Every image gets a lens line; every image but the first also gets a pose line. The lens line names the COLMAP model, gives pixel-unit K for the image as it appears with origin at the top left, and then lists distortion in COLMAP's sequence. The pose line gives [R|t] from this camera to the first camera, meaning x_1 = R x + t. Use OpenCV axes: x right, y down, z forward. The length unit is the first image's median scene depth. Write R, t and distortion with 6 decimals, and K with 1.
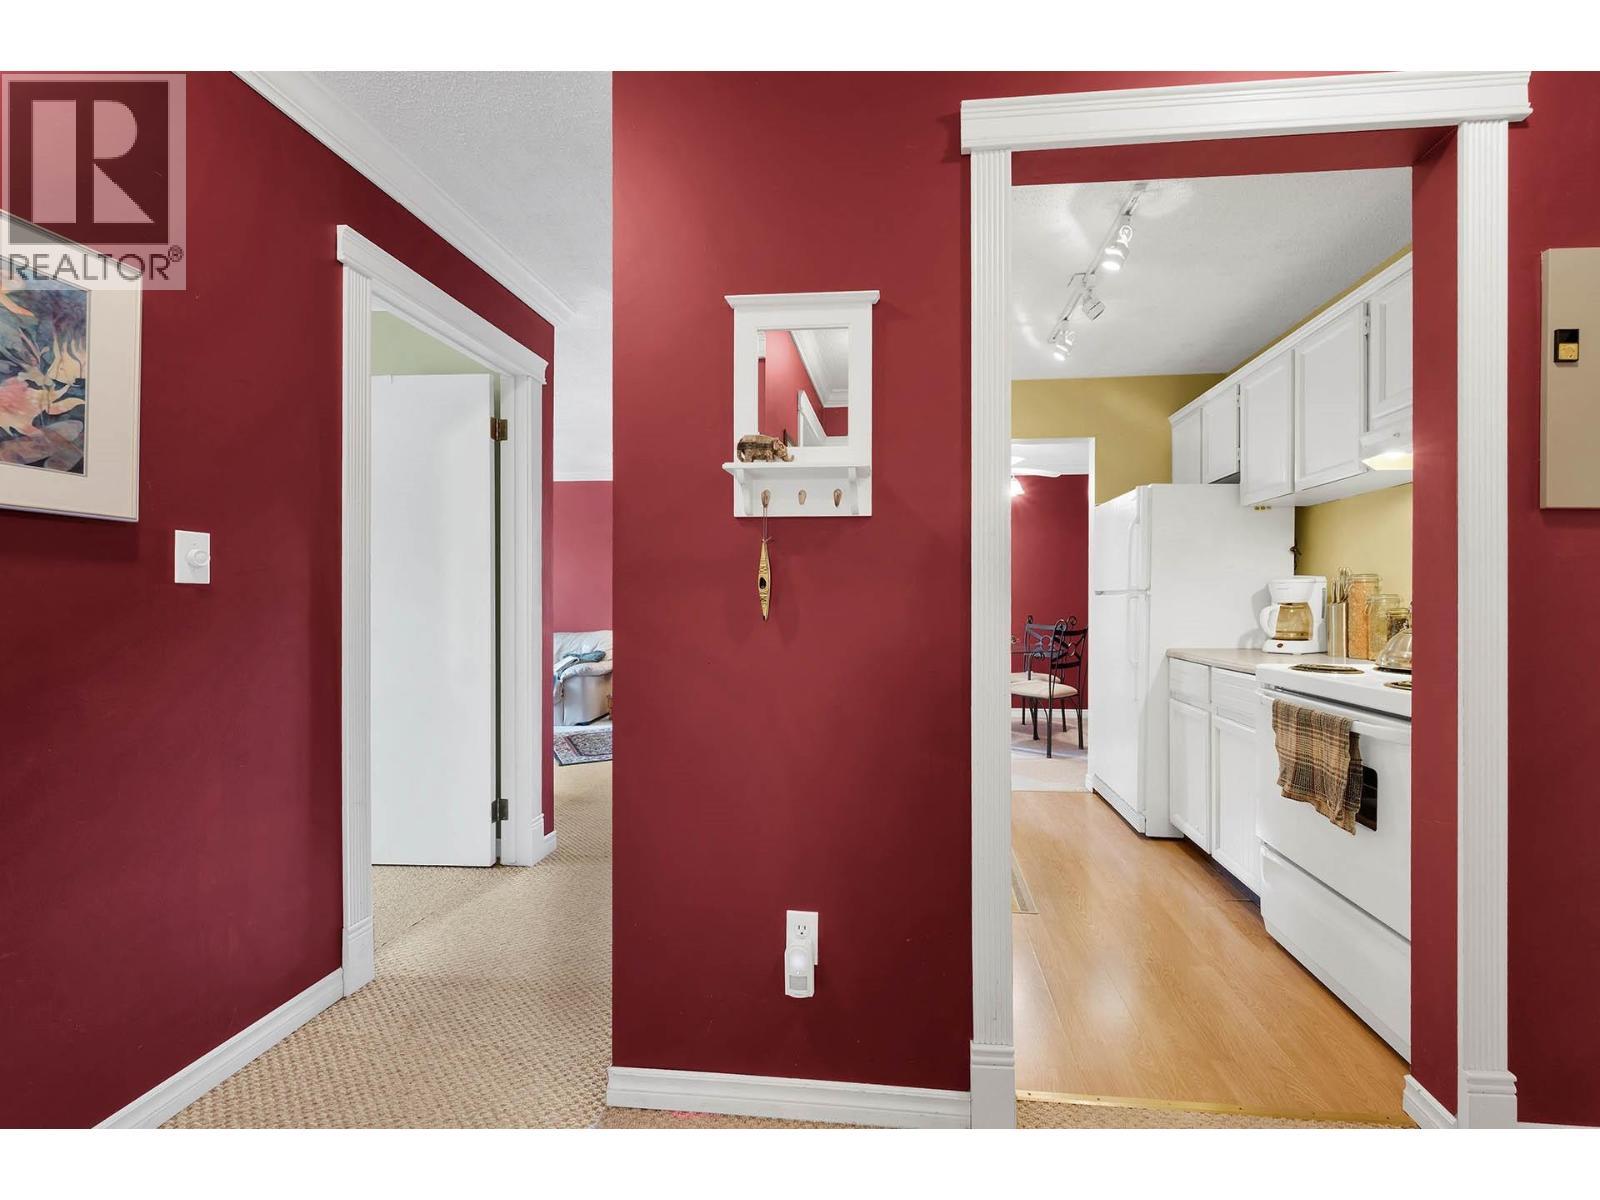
lens RADIAL K [[658.0, 0, 854.4], [0, 658.0, 599.6], [0, 0, 1]] dist [-0.000683, -0.000054]
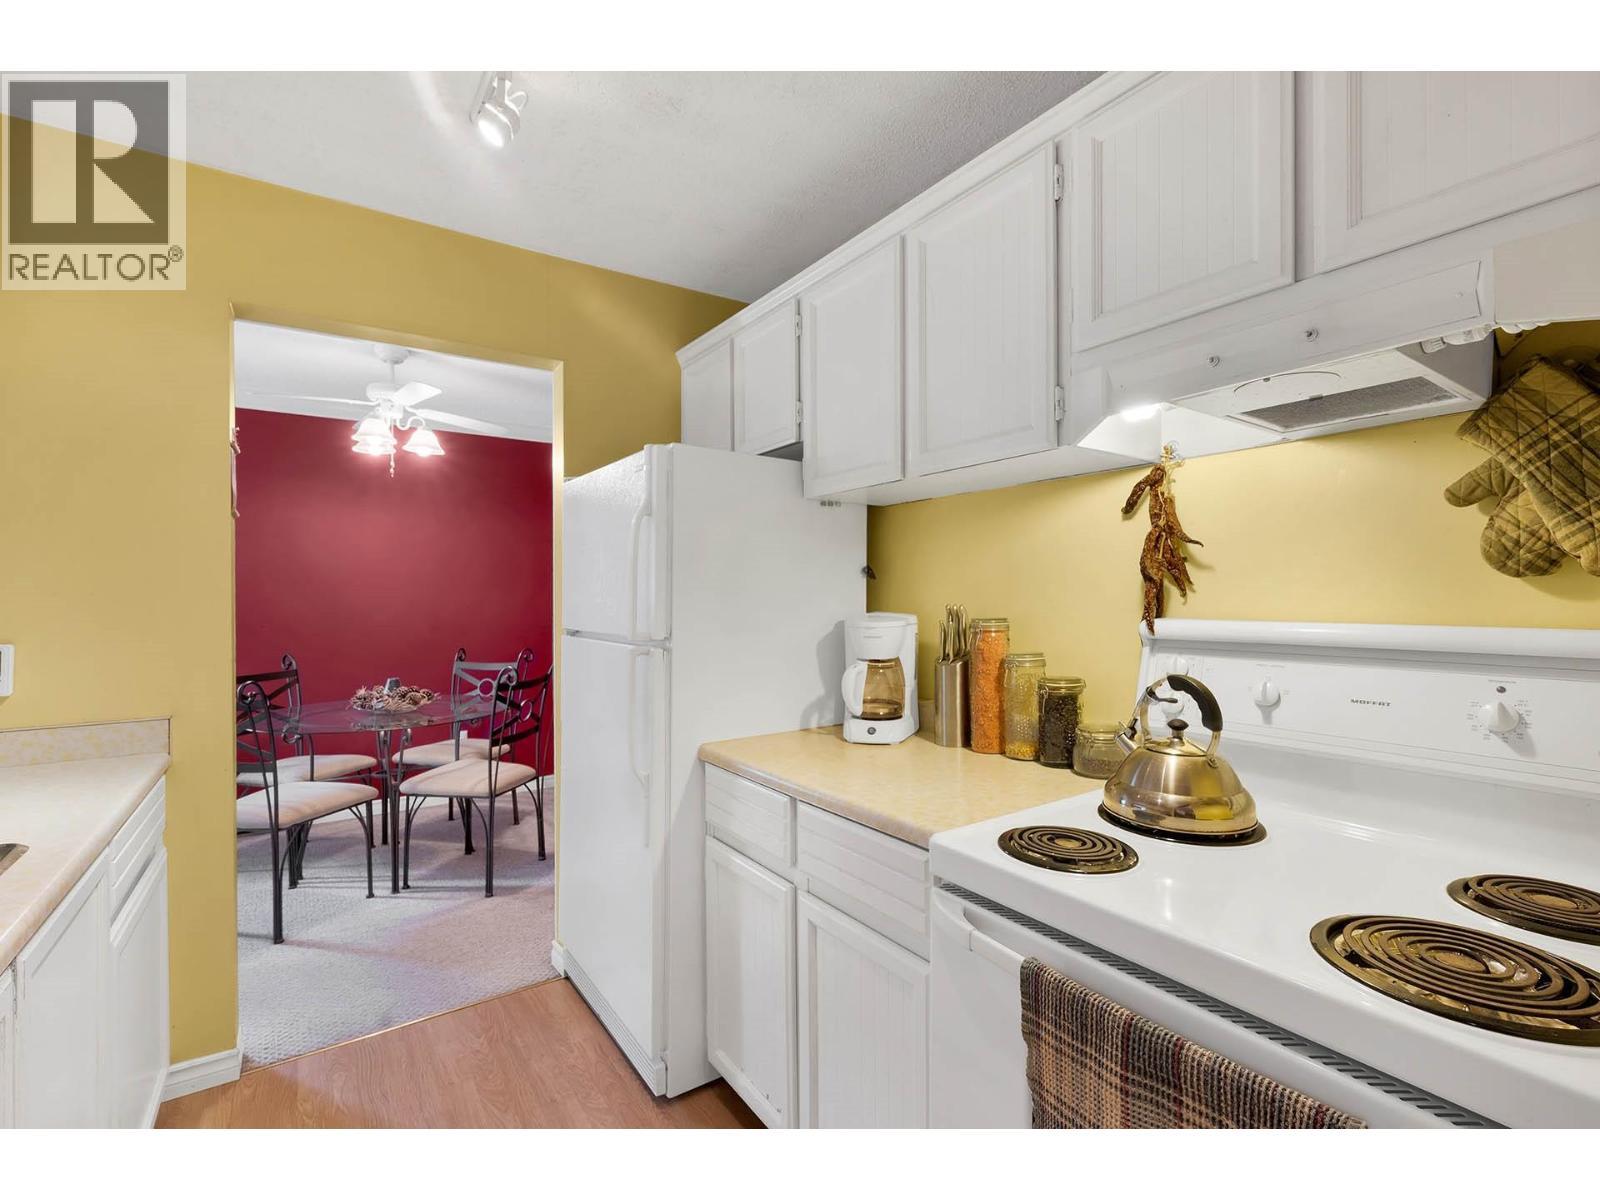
lens RADIAL K [[713.5, 0, 797.0], [0, 713.5, 598.7], [0, 0, 1]] dist [0.000221, -0.000216]
pose [[0.777765, -0.006008, 0.628527, 0.165293], [0.004958, 0.999982, 0.003424, -0.050550], [-0.628536, 0.000454, 0.777781, 0.487415]]
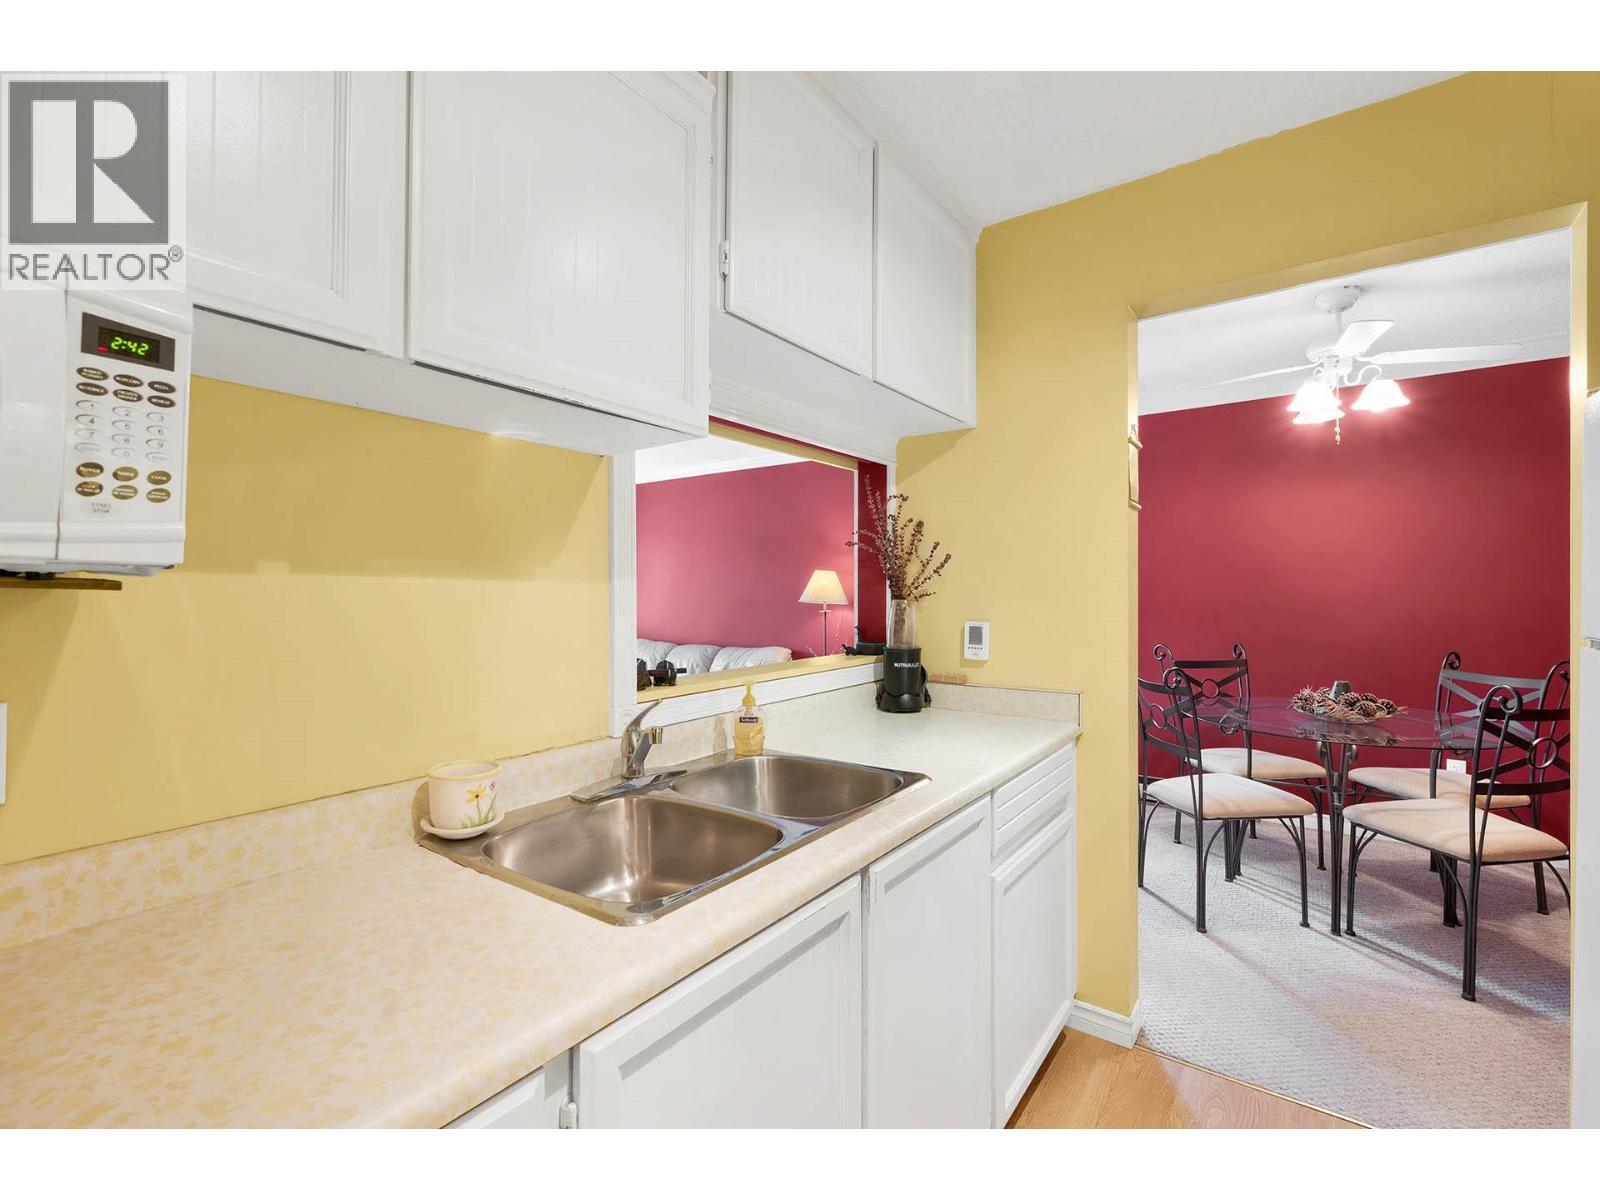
lens RADIAL K [[704.4, 0, 806.3], [0, 704.4, 590.9], [0, 0, 1]] dist [-0.001675, -0.000072]
pose [[0.850730, -0.004558, -0.525583, 0.261092], [0.005768, 0.999983, 0.000664, -0.050370], [0.525572, -0.003597, 0.850742, 0.578470]]
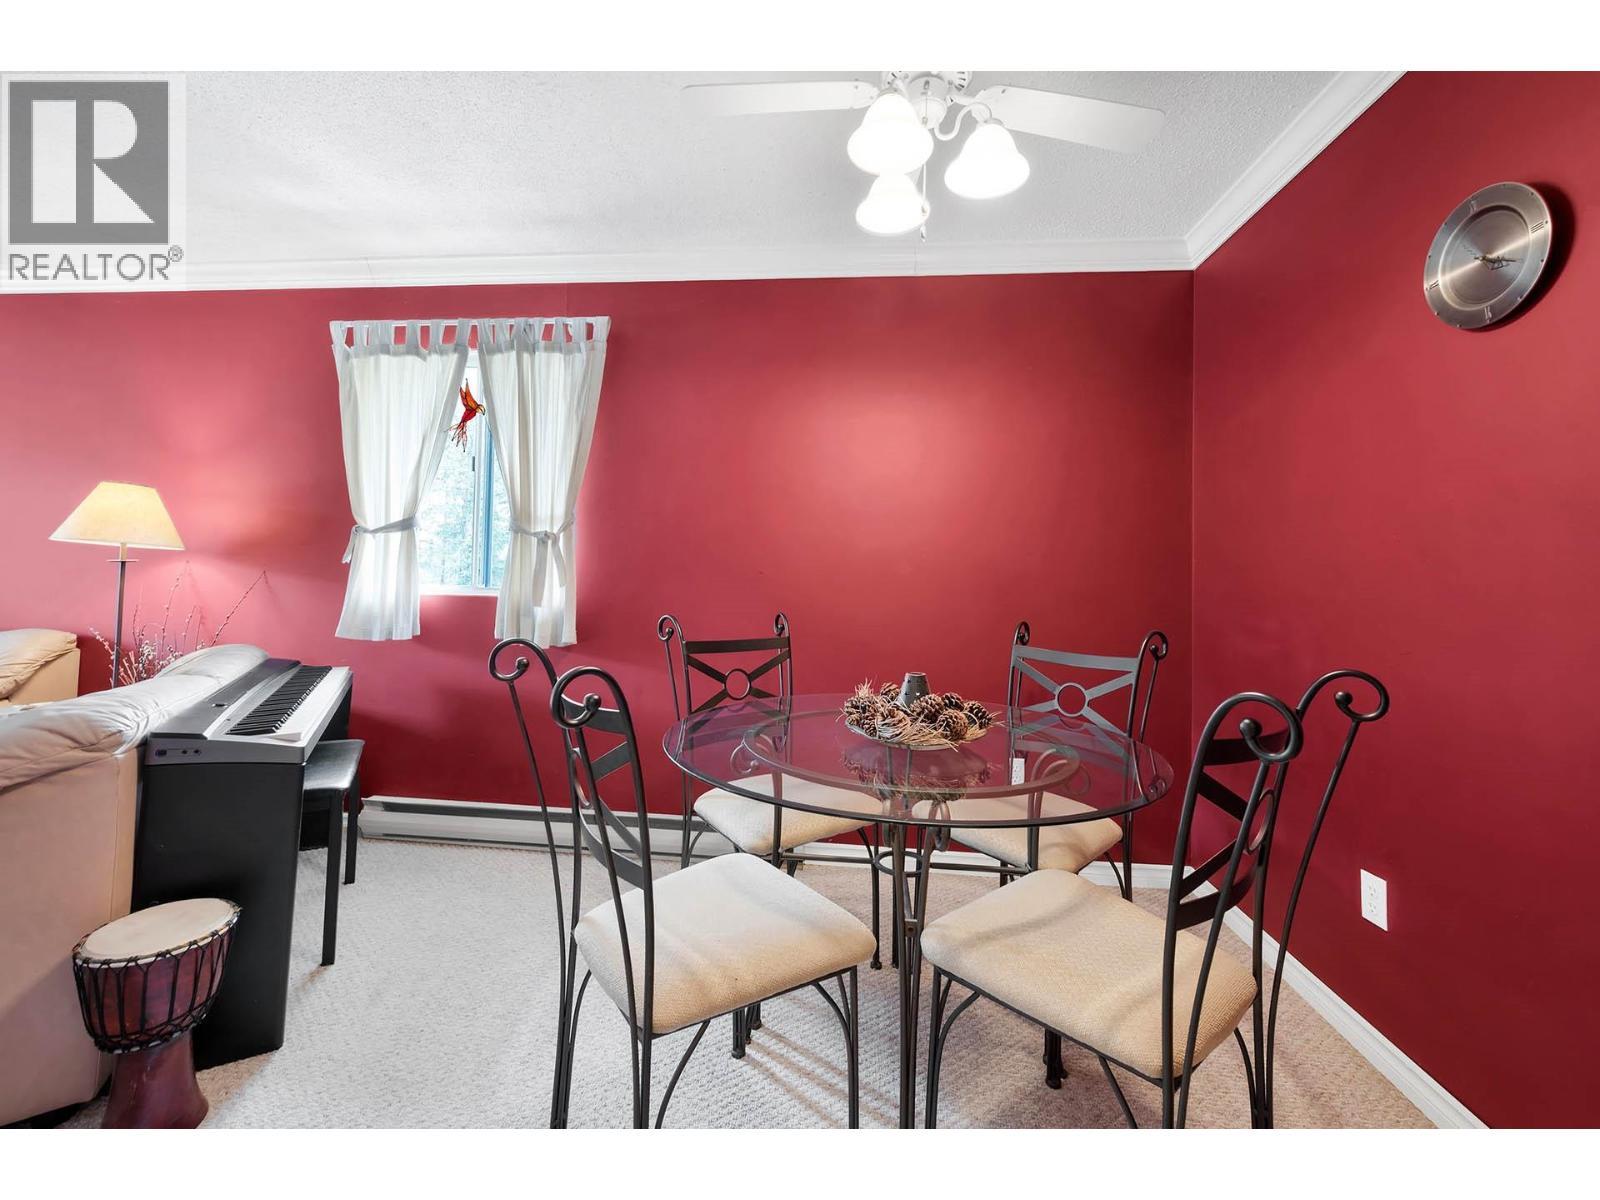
lens RADIAL K [[658.4, 0, 802.9], [0, 658.4, 561.9], [0, 0, 1]] dist [-0.000241, -0.000014]
pose [[0.999615, 0.021100, -0.018013, 0.295501], [-0.021478, 0.999549, -0.021006, 0.001385], [0.017562, 0.021384, 0.999617, 1.242229]]
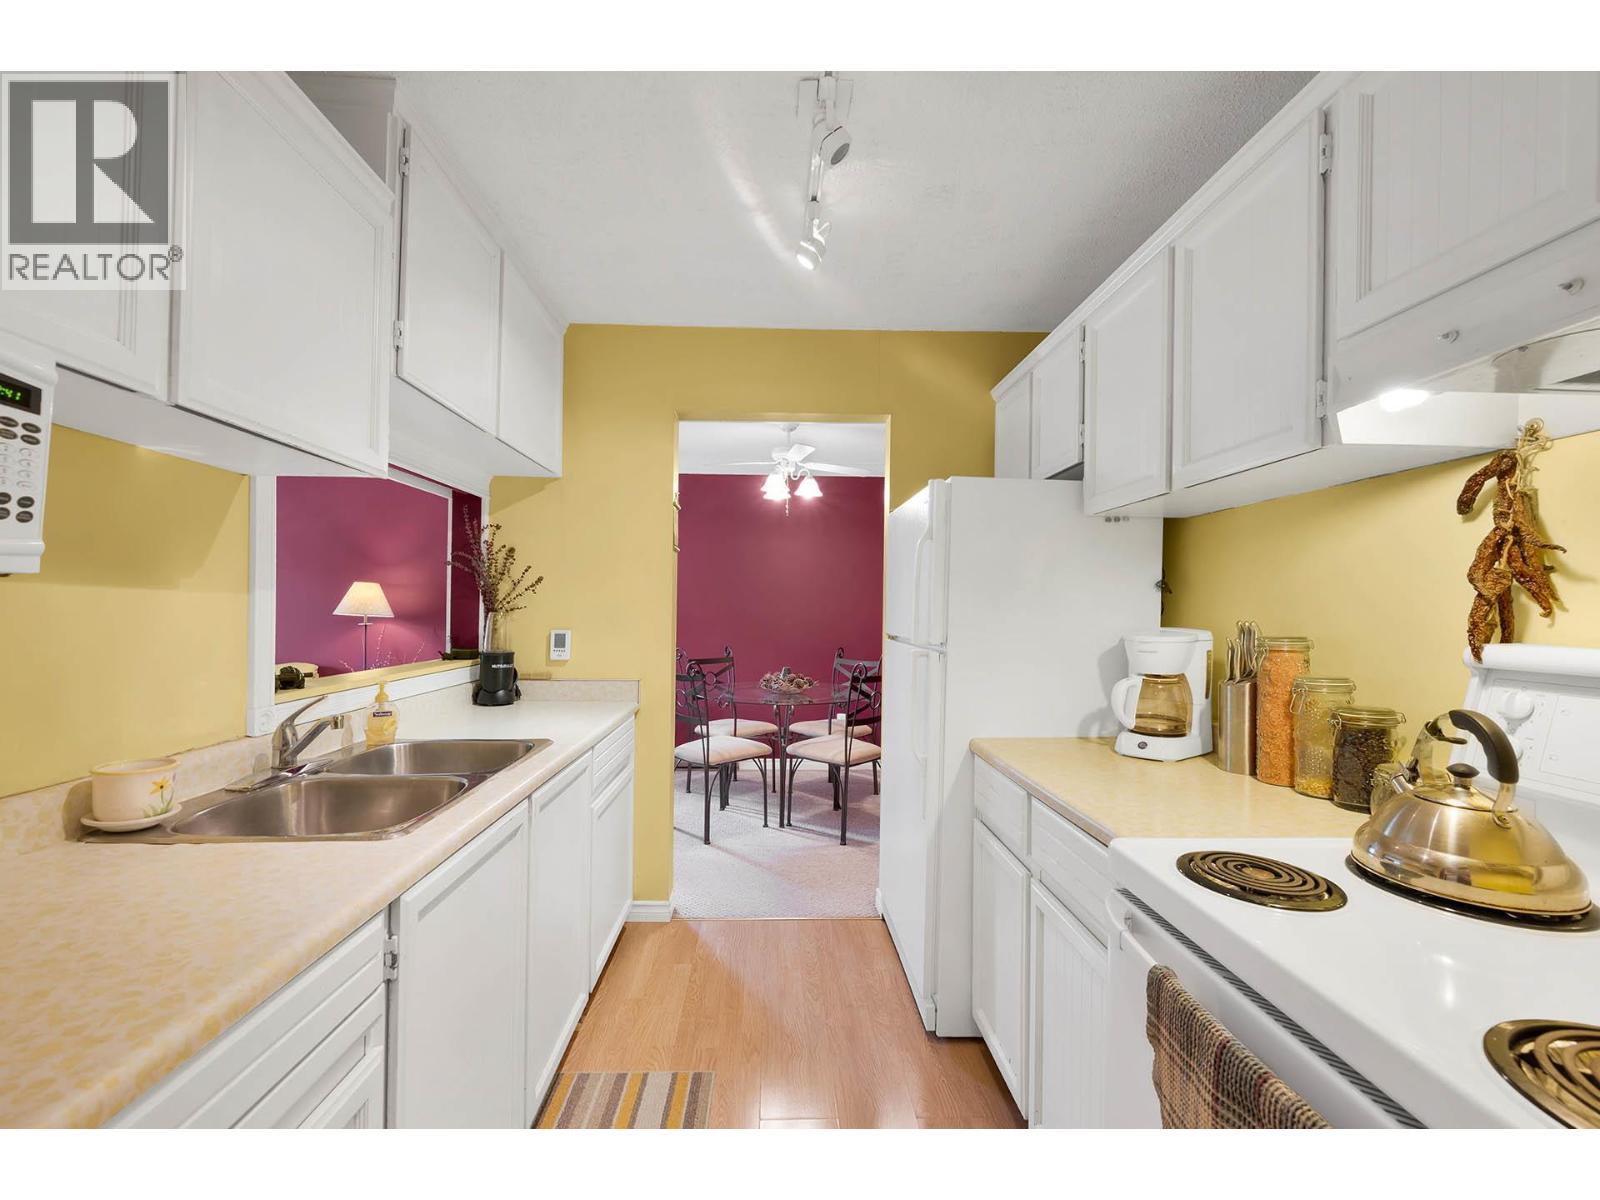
lens RADIAL K [[653.0, 0, 794.2], [0, 653.0, 608.0], [0, 0, 1]] dist [0.000914, 0.000082]
pose [[0.993736, 0.010018, 0.111303, 0.237995], [-0.010188, 0.999948, 0.000962, -0.049983], [-0.111287, -0.002090, 0.993786, 0.401123]]
